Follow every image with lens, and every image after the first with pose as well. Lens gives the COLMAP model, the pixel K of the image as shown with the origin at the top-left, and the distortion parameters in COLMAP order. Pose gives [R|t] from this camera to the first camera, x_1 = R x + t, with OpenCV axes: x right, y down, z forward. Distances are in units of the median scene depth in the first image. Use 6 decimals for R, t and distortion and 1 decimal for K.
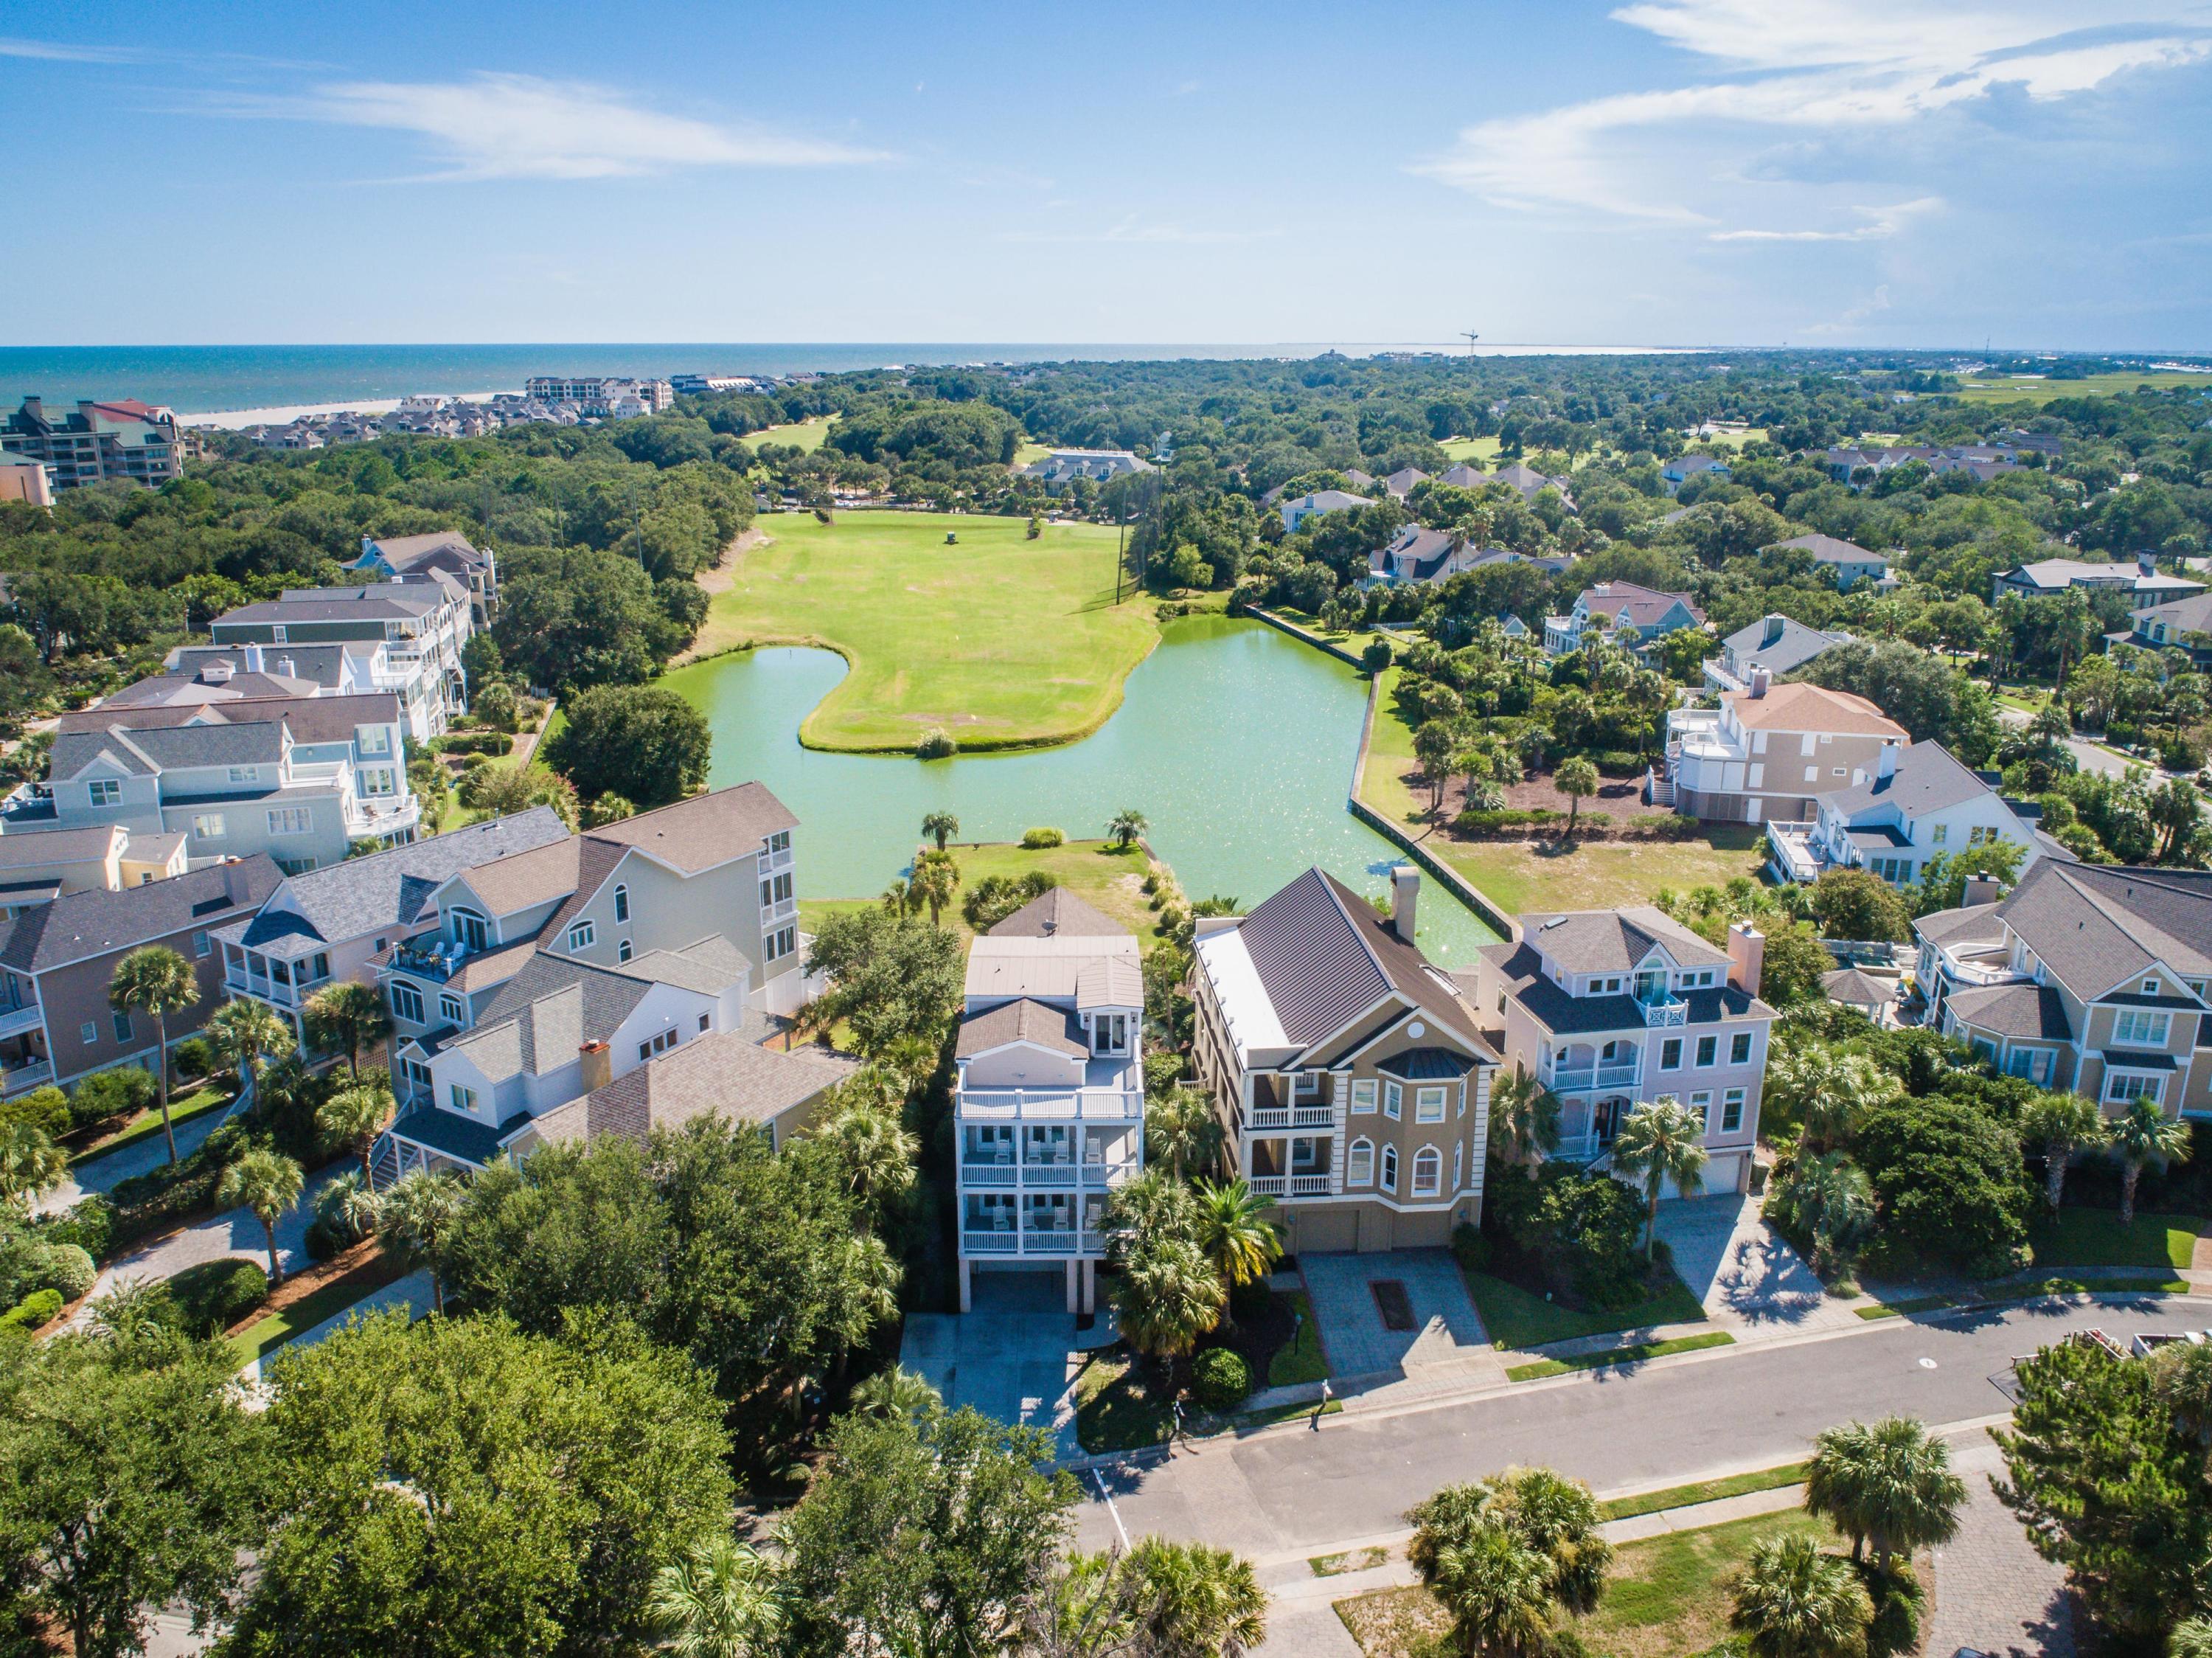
lens RADIAL K [[1588.5, 0, 1106.0], [0, 1588.5, 829.0], [0, 0, 1]] dist [-0.019166, 0.000661]
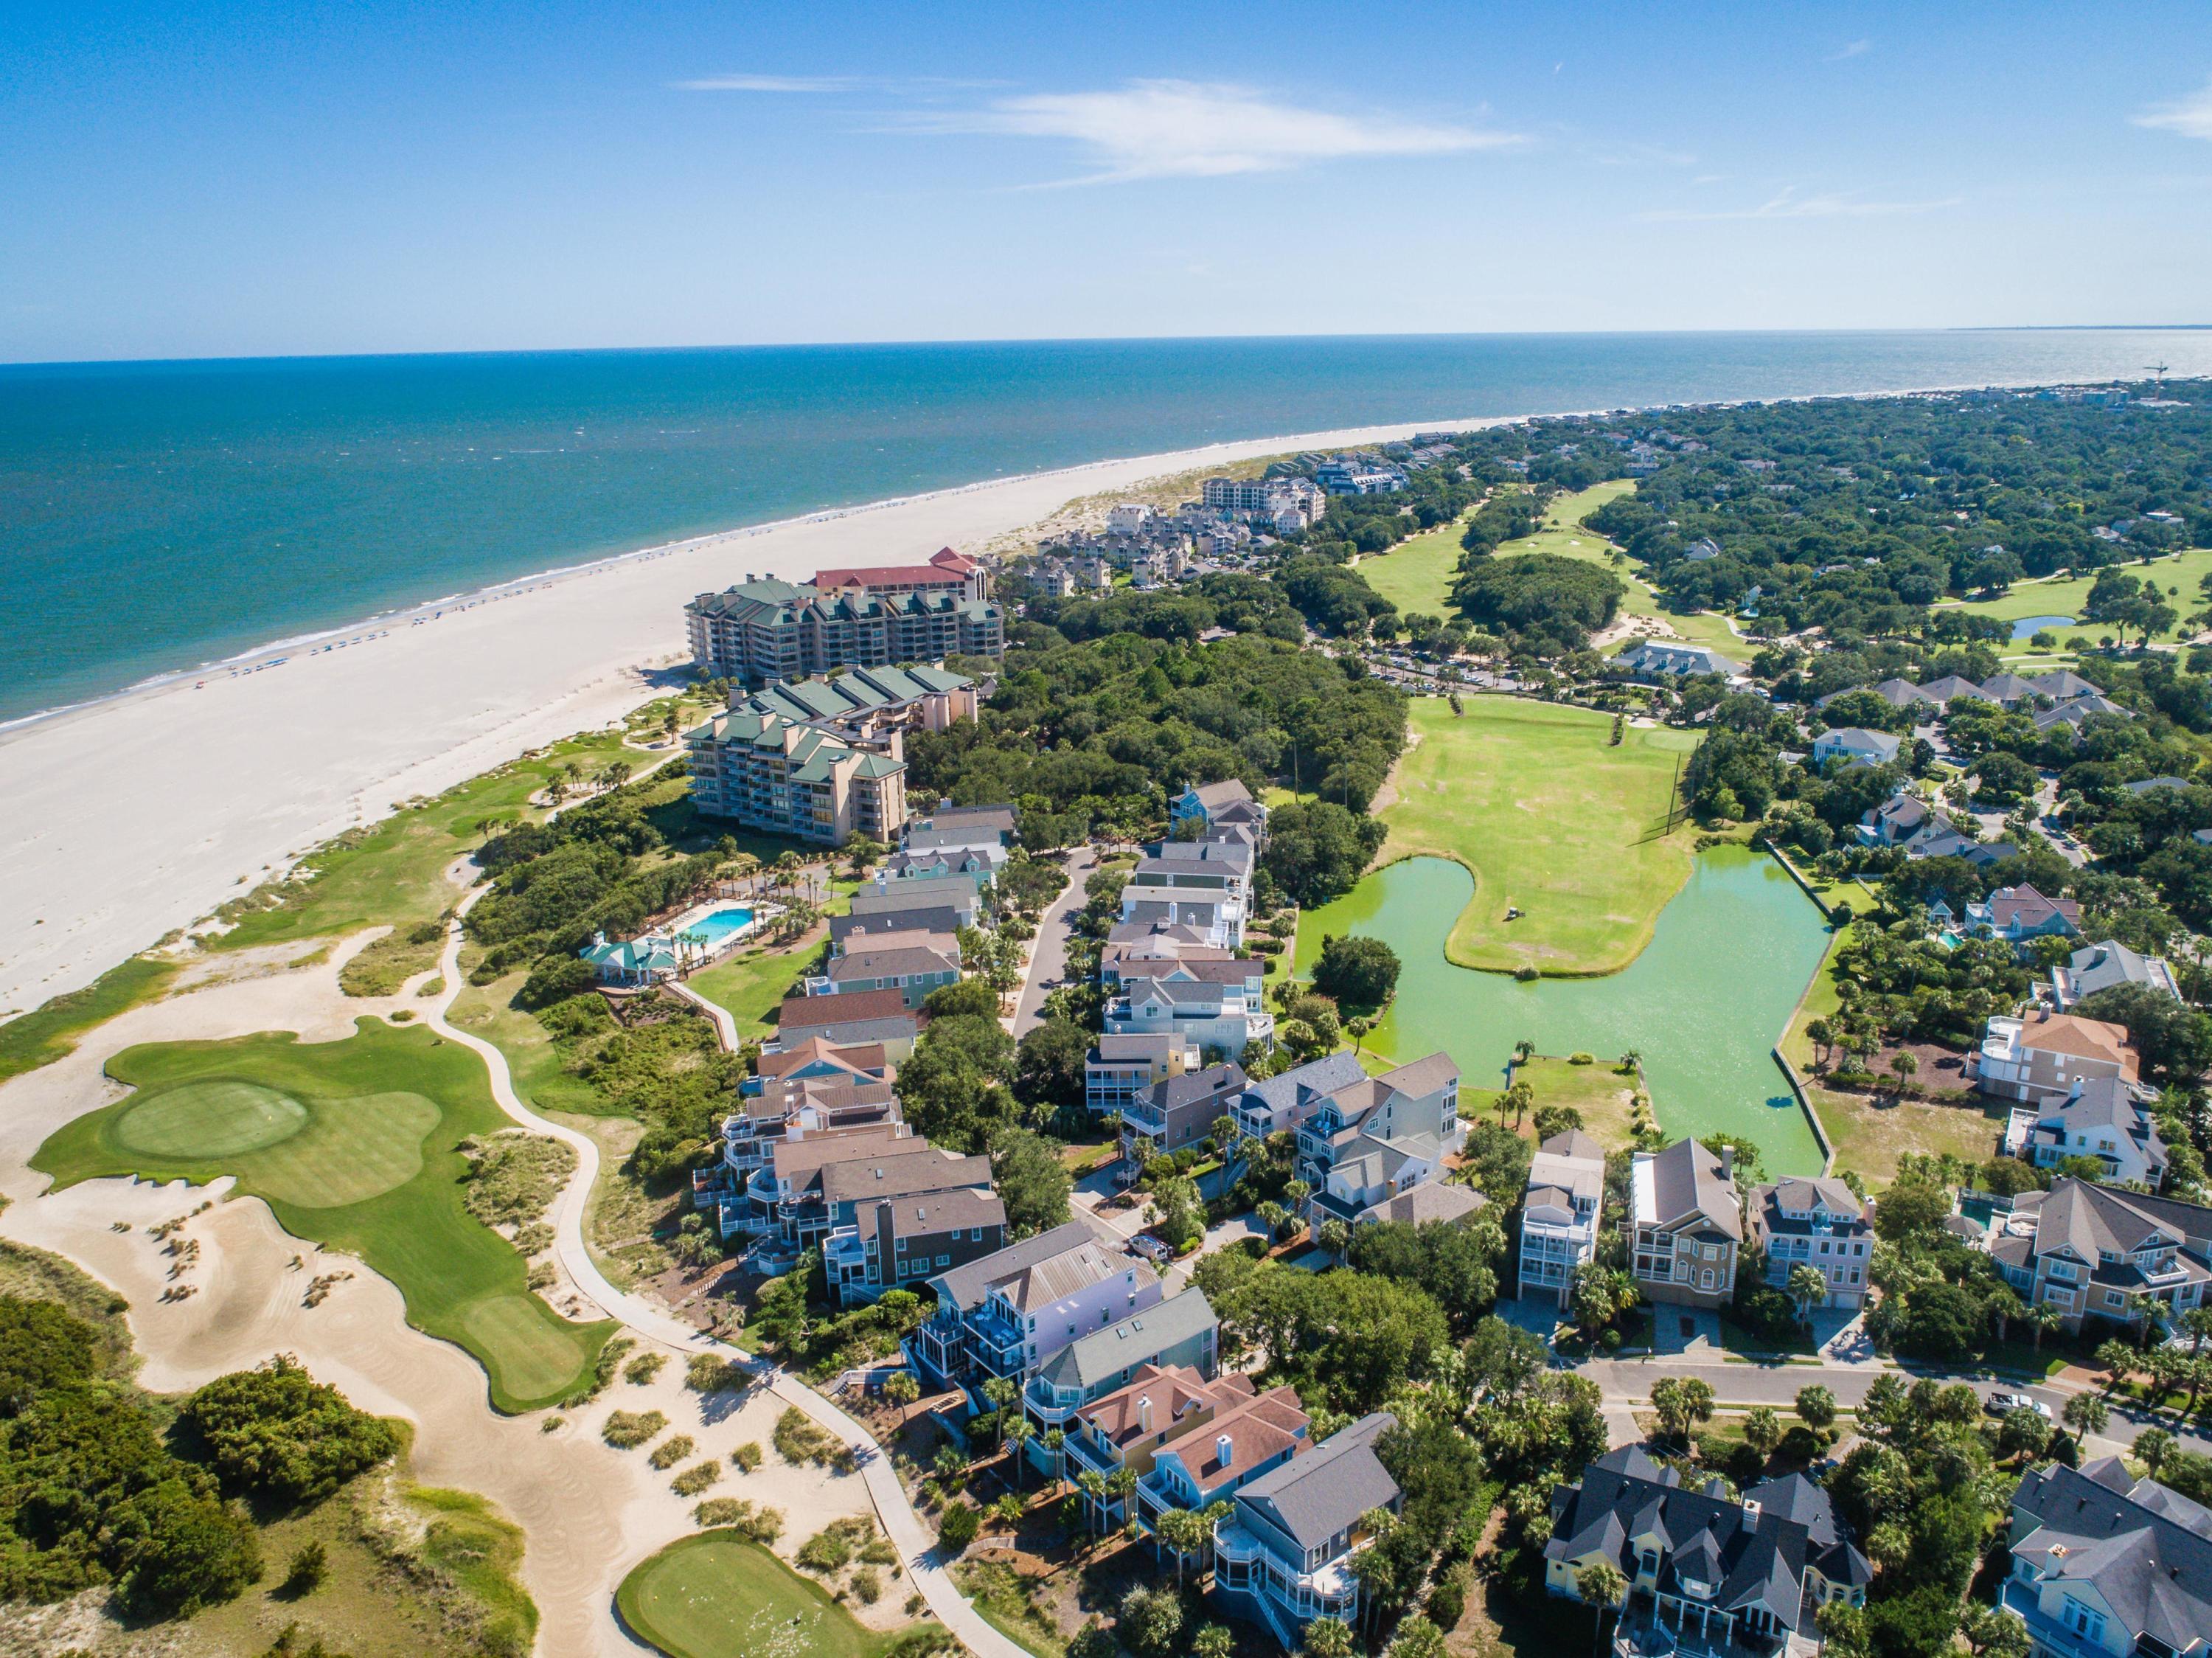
lens RADIAL K [[1669.6, 0, 1108.5], [0, 1669.6, 825.0], [0, 0, 1]] dist [-0.019890, 0.005035]
pose [[0.936636, 0.083115, -0.340301, 0.128702], [-0.076578, 0.996530, 0.032620, -0.455037], [0.341831, -0.004494, 0.939751, -1.598328]]
